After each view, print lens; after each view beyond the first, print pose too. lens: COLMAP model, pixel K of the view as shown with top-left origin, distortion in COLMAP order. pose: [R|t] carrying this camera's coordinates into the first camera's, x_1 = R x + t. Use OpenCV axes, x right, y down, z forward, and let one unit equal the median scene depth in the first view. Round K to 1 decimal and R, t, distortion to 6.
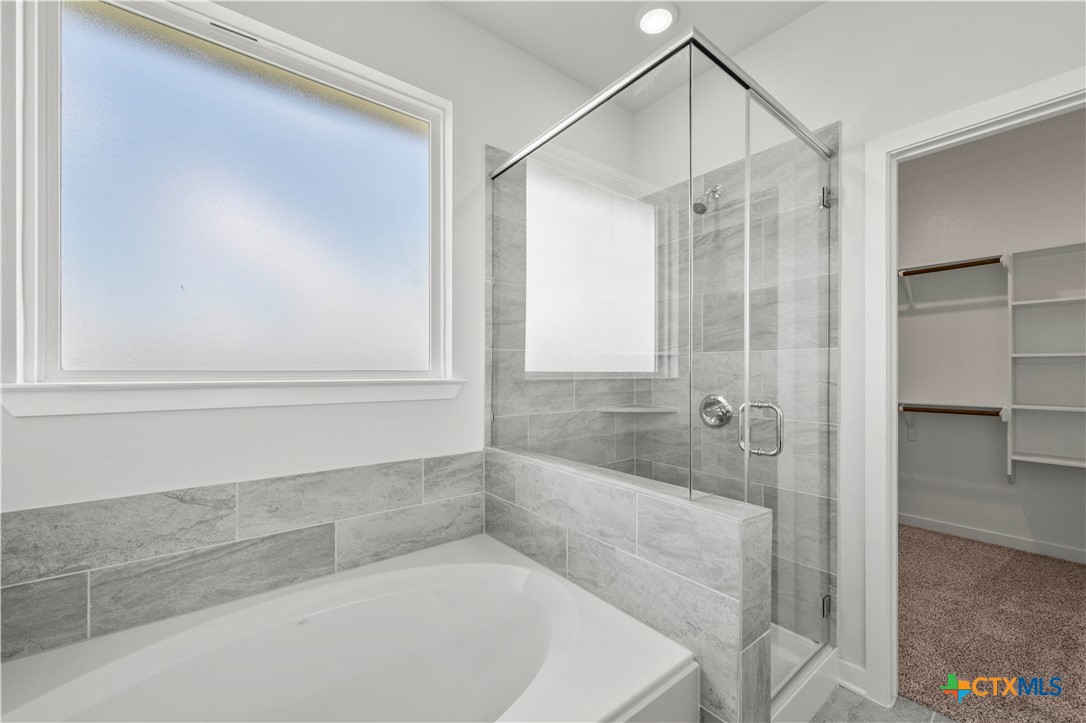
lens RADIAL K [[428.0, 0, 548.8], [0, 428.0, 368.8], [0, 0, 1]] dist [-0.002177, 0.000845]
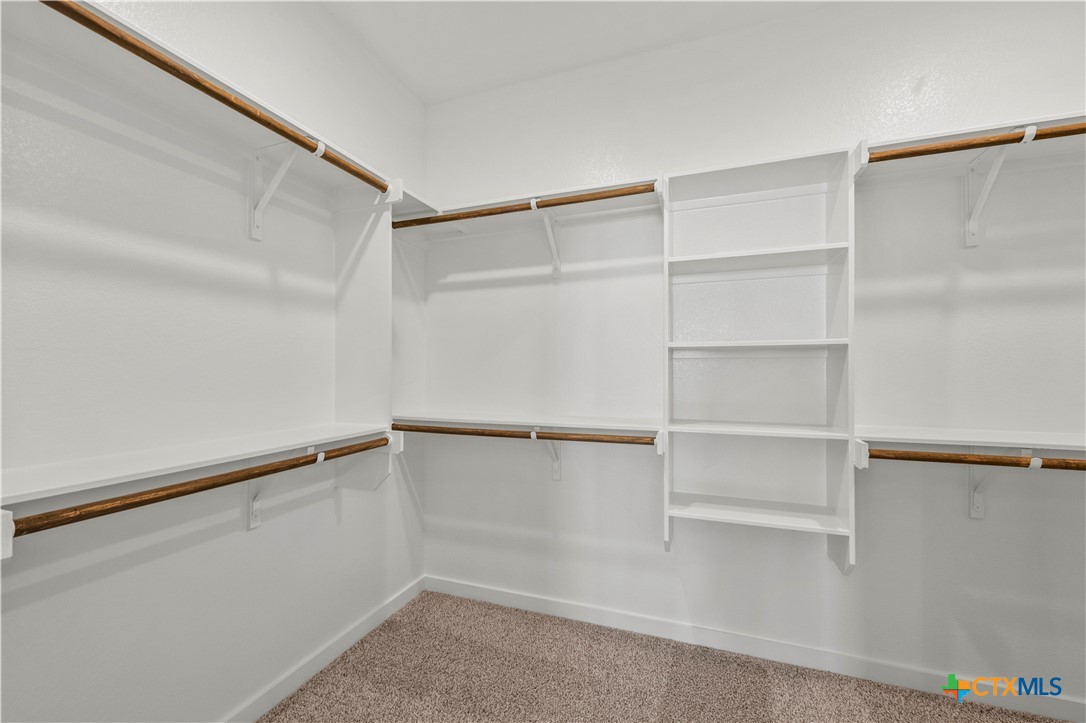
lens RADIAL K [[428.0, 0, 541.4], [0, 428.0, 362.7], [0, 0, 1]] dist [-0.002177, 0.000845]
pose [[0.859615, 0.000856, 0.510942, 0.609645], [0.001372, 0.999991, -0.003983, -0.003634], [-0.510941, 0.004125, 0.859606, 0.562410]]
